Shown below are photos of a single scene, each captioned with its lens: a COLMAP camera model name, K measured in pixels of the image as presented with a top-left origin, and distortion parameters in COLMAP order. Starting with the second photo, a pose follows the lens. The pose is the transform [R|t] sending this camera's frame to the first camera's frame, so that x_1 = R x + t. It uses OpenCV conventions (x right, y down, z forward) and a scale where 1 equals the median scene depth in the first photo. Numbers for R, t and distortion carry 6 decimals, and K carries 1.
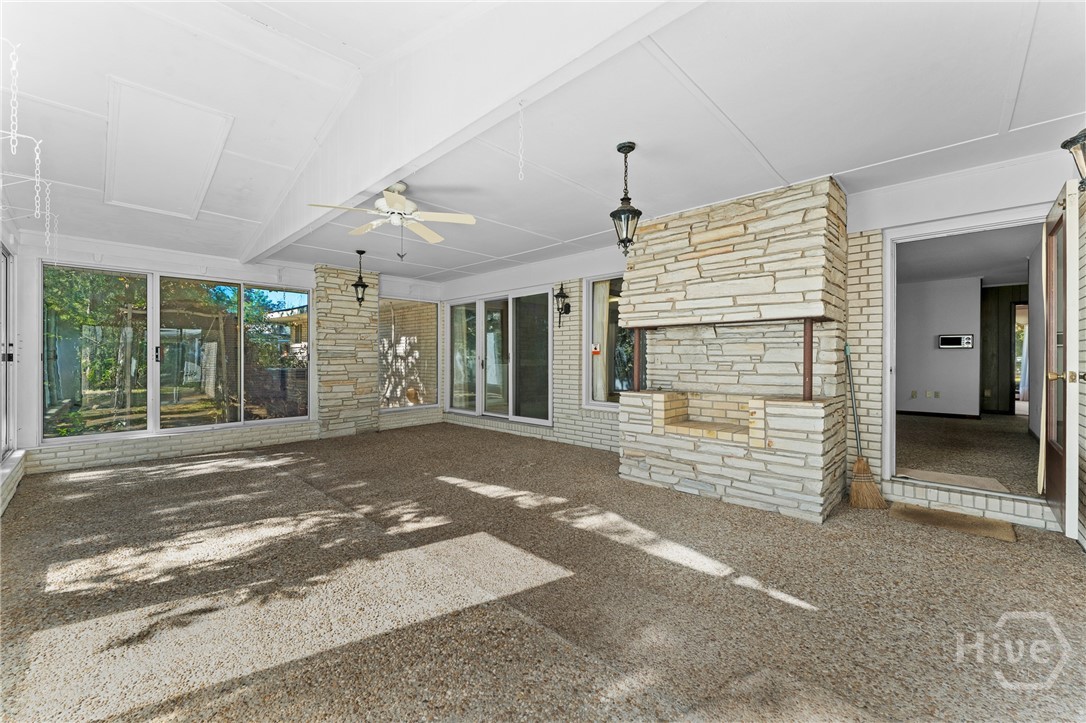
lens RADIAL K [[433.5, 0, 540.9], [0, 433.5, 357.8], [0, 0, 1]] dist [0.026012, -0.000027]
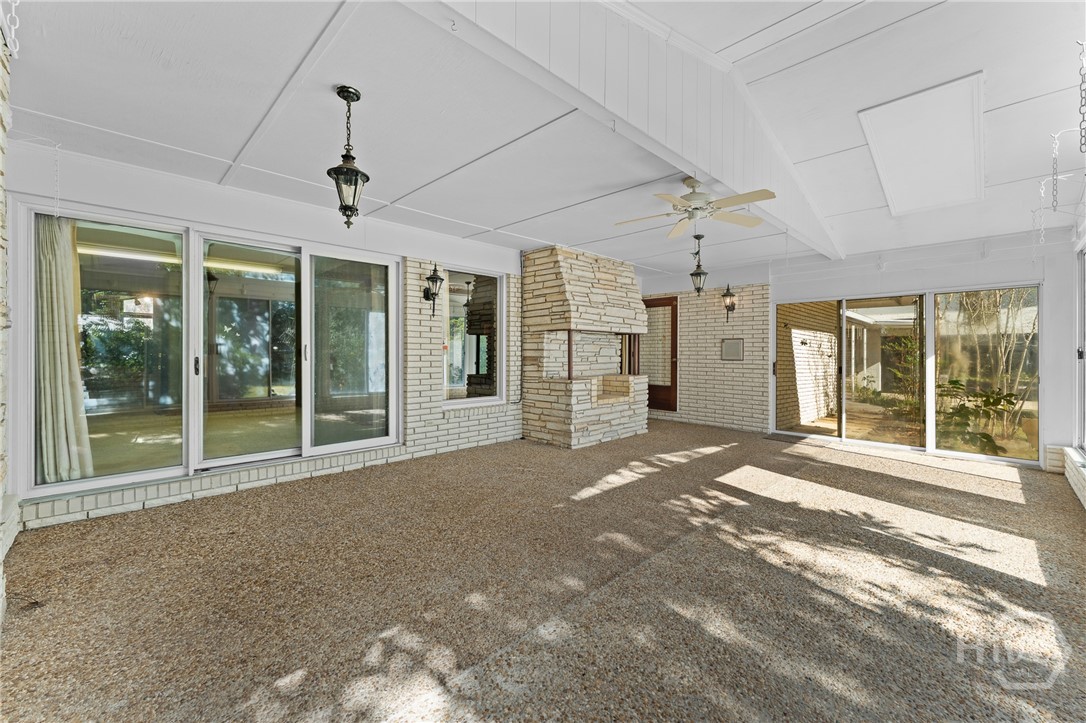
lens RADIAL K [[433.5, 0, 540.9], [0, 433.5, 357.8], [0, 0, 1]] dist [0.026012, -0.000027]
pose [[0.031045, -0.011438, 0.999453, -1.276613], [-0.005280, 0.999919, 0.011607, -0.001572], [-0.999504, -0.005638, 0.030982, 1.263228]]
